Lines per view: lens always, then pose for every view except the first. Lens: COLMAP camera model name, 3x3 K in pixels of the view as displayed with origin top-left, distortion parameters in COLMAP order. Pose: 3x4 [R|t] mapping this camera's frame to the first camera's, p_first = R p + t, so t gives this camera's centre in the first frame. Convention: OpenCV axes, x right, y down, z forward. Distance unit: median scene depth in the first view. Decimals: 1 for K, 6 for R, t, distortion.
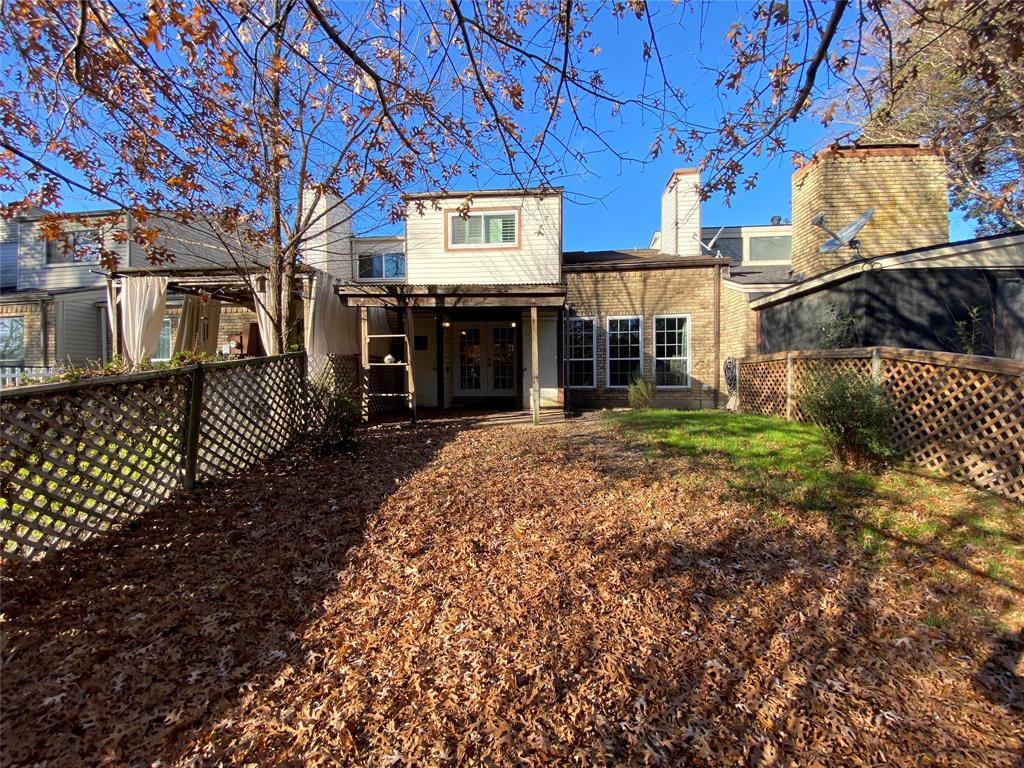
lens RADIAL K [[420.3, 0, 509.7], [0, 420.3, 384.8], [0, 0, 1]] dist [0.012763, -0.009061]
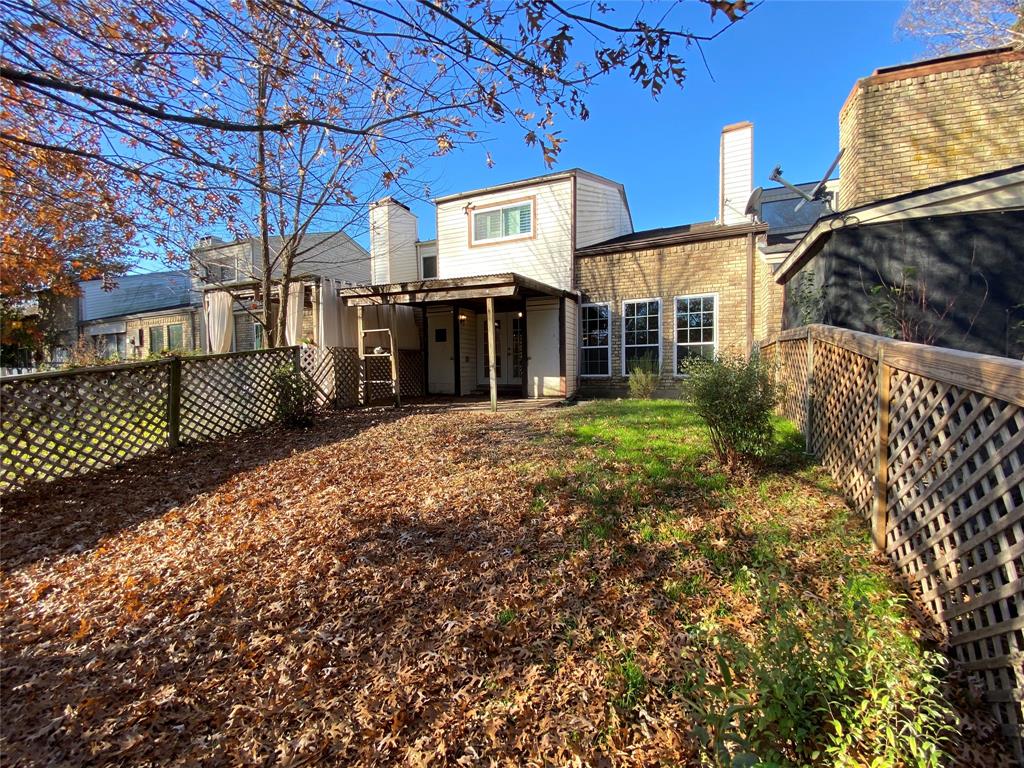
lens RADIAL K [[420.3, 0, 508.5], [0, 420.3, 383.1], [0, 0, 1]] dist [0.012763, -0.009061]
pose [[0.942952, 0.008219, -0.332827, 0.432468], [-0.001233, 0.999775, 0.021195, 0.002789], [0.332926, -0.019576, 0.942750, 0.034520]]
